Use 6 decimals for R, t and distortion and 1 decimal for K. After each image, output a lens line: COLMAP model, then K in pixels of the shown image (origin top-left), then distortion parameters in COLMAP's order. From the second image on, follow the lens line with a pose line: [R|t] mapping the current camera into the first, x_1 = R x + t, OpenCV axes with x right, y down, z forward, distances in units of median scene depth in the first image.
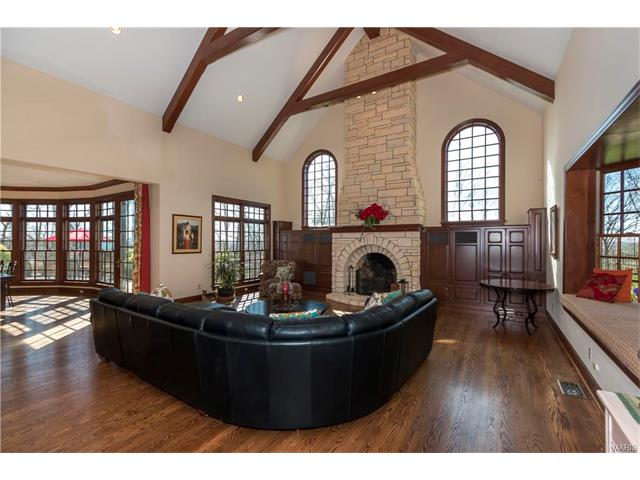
lens RADIAL K [[292.4, 0, 316.4], [0, 292.4, 240.2], [0, 0, 1]] dist [0.003439, -0.000354]
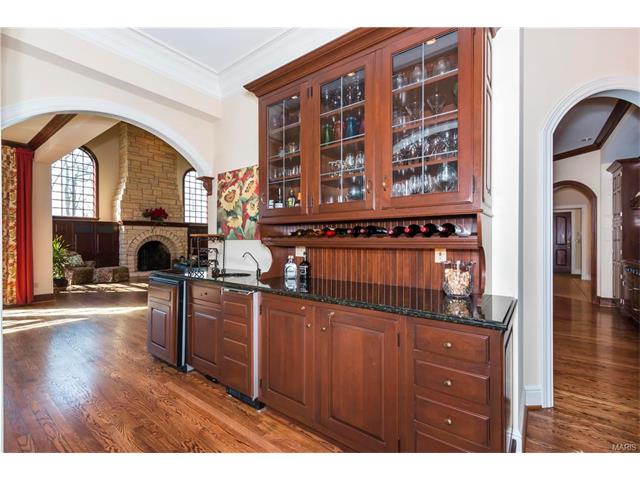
lens RADIAL K [[283.7, 0, 320.0], [0, 283.7, 240.0], [0, 0, 1]] dist [0.017817, -0.000112]
pose [[0.077573, -0.005116, 0.996974, -1.154627], [-0.004159, 0.999976, 0.005455, 0.028777], [-0.996978, -0.004569, 0.077550, 0.079692]]
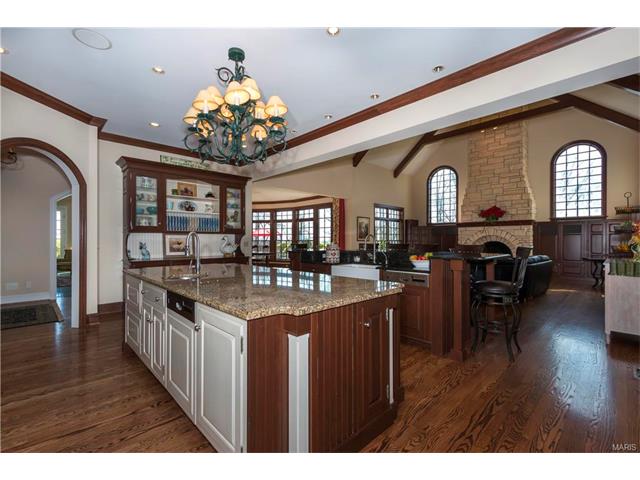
lens RADIAL K [[292.4, 0, 316.4], [0, 292.4, 240.2], [0, 0, 1]] dist [0.003439, -0.000354]
pose [[0.969262, -0.001126, -0.246028, -0.276277], [0.002229, 0.999989, 0.004202, 0.030904], [0.246021, -0.004621, 0.969254, -0.555224]]
